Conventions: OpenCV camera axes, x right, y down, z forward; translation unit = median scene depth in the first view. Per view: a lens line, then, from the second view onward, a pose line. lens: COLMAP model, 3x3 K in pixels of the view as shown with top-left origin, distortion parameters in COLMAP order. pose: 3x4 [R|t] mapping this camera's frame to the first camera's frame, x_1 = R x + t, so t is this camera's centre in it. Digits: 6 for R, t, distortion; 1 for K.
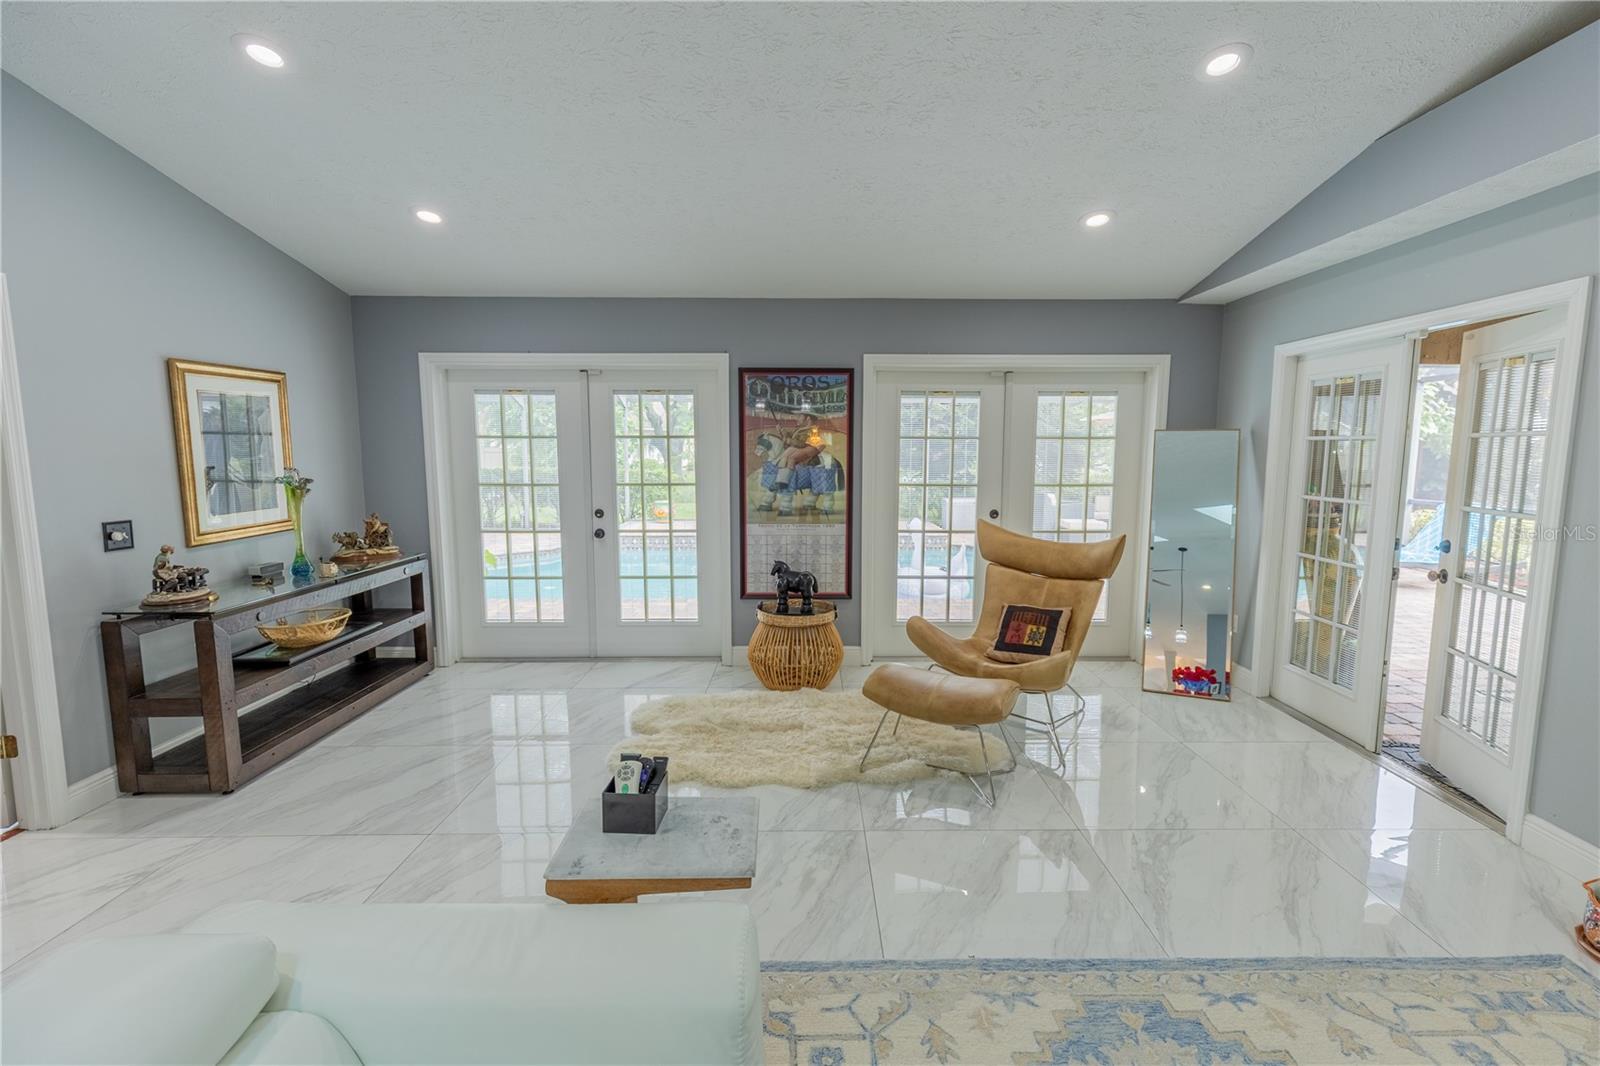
lens RADIAL K [[713.6, 0, 810.6], [0, 713.6, 528.3], [0, 0, 1]] dist [0.008404, -0.000931]
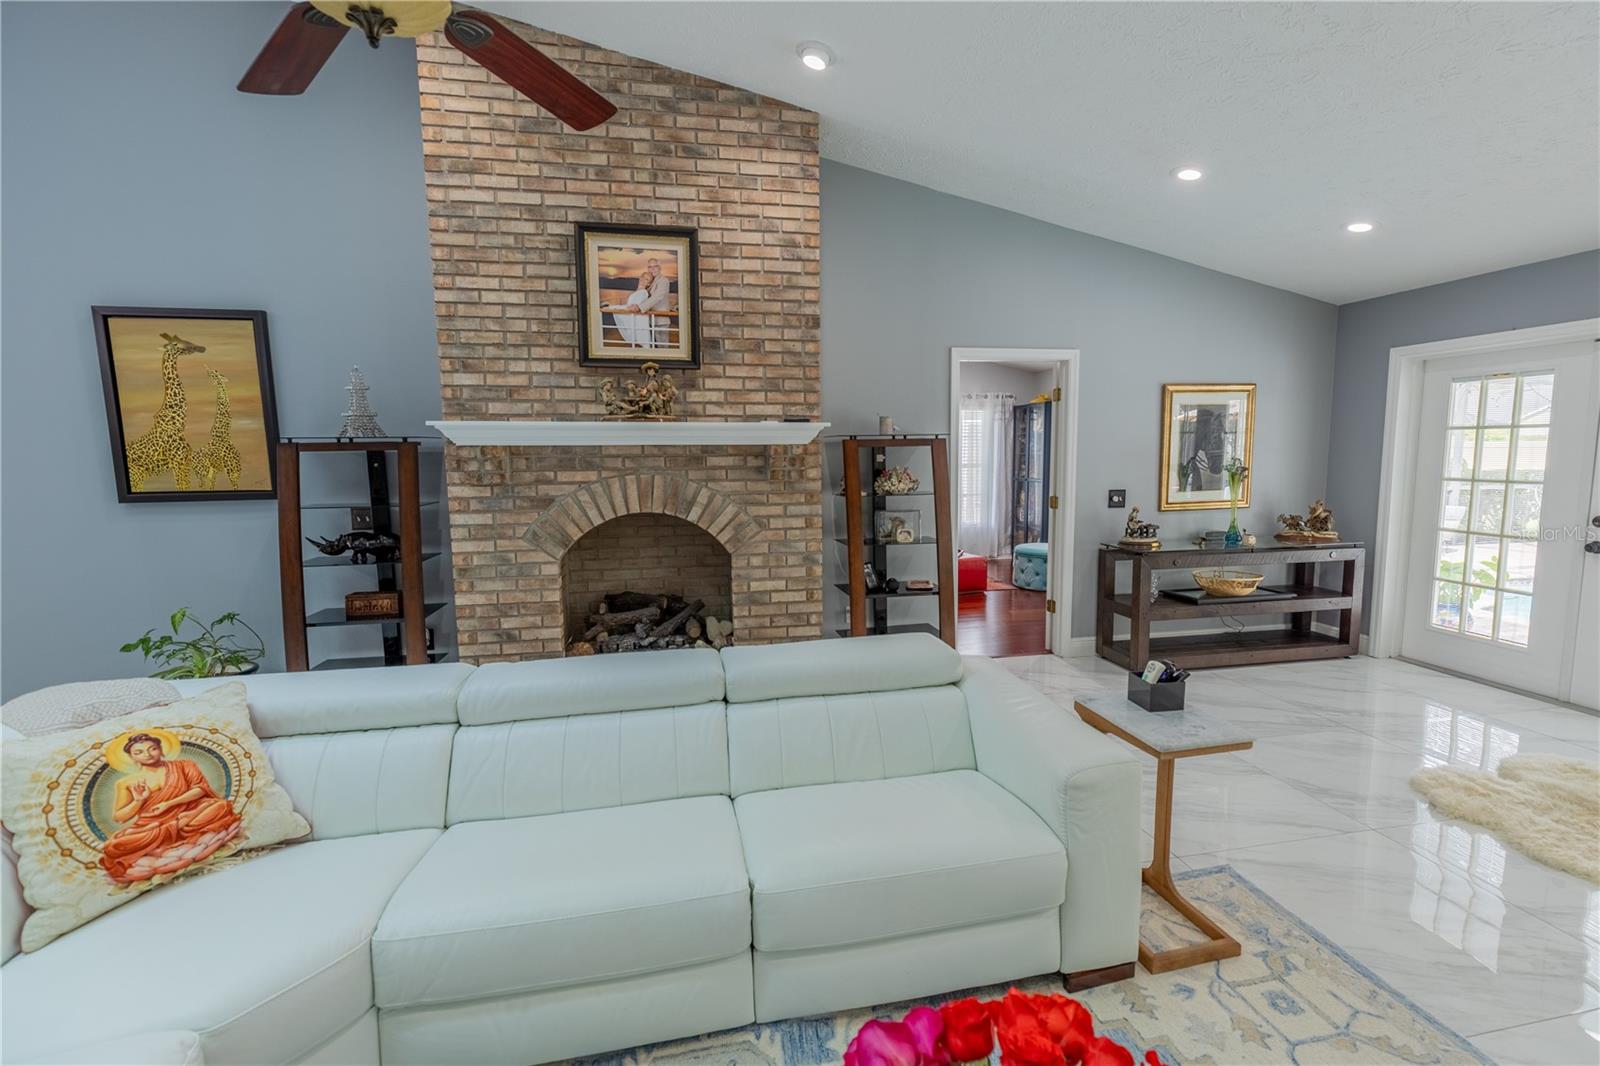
lens RADIAL K [[713.6, 0, 813.0], [0, 713.6, 527.2], [0, 0, 1]] dist [0.008404, -0.000931]
pose [[0.187735, 0.104529, -0.976642, 0.341242], [-0.098243, 0.991333, 0.087216, 0.000400], [0.977294, 0.079575, 0.196377, 0.011692]]
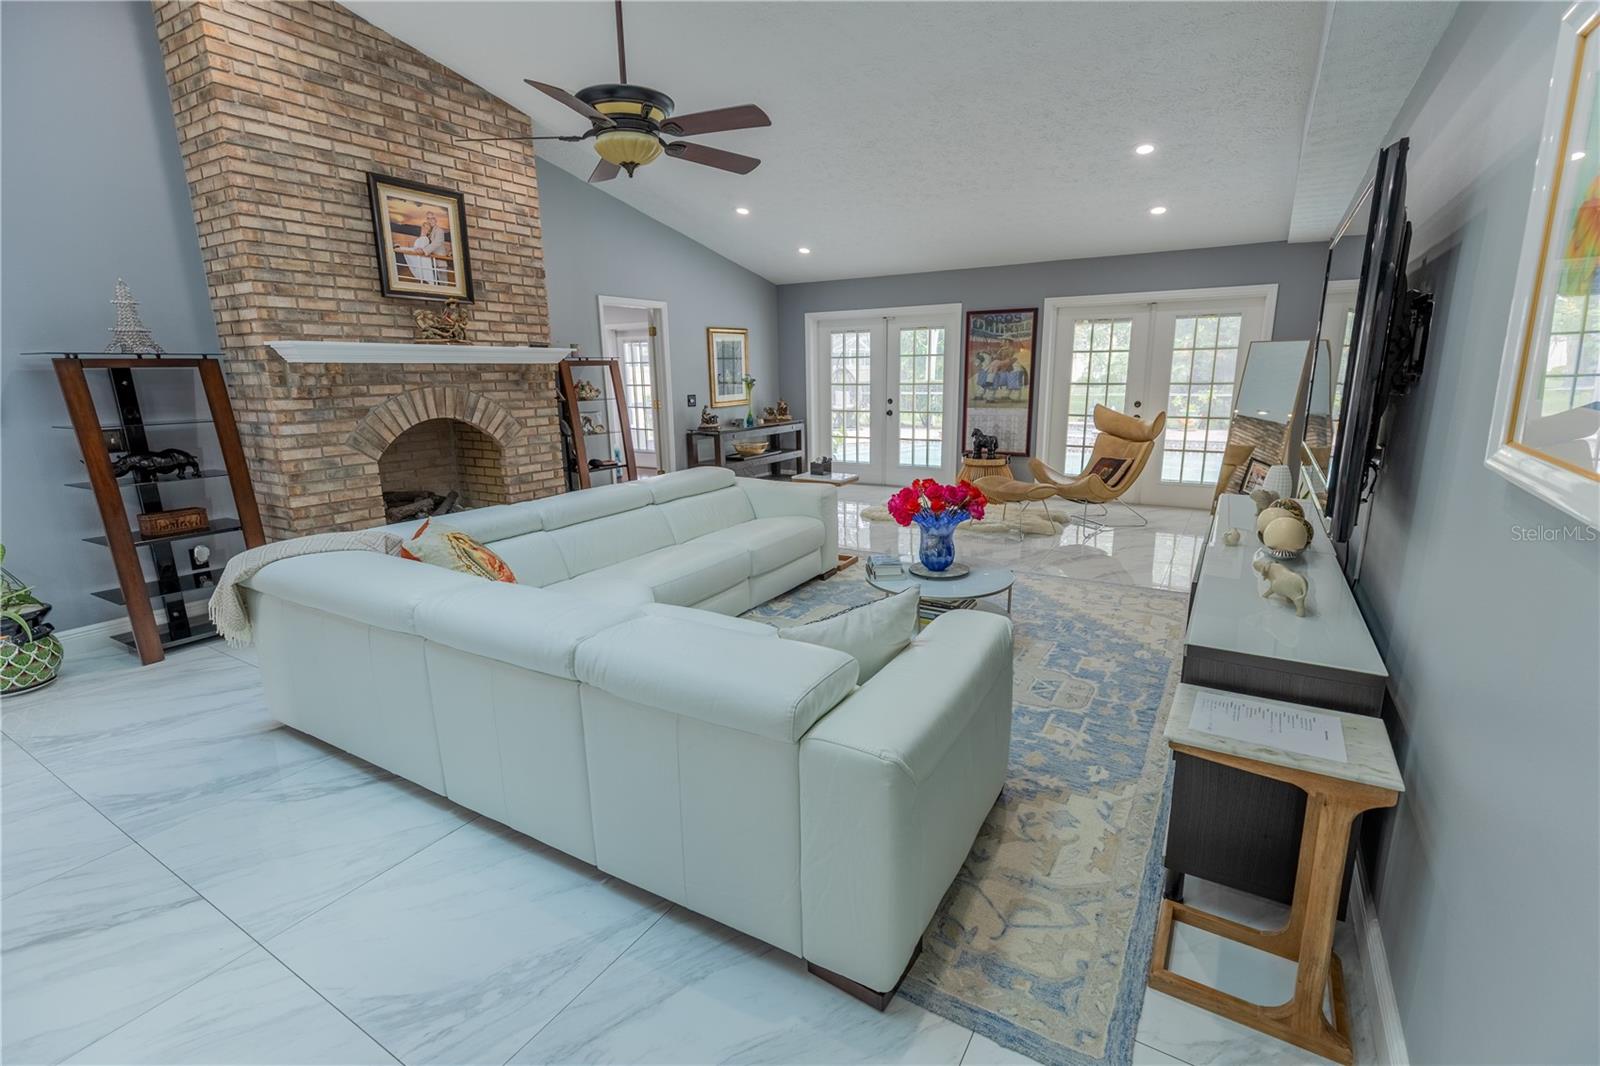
lens RADIAL K [[713.6, 0, 815.5], [0, 713.6, 530.6], [0, 0, 1]] dist [0.008404, -0.000931]
pose [[0.852952, 0.103570, -0.511611, 0.526479], [-0.042656, 0.990670, 0.129434, 0.083574], [0.520243, -0.088578, 0.849412, -0.671926]]
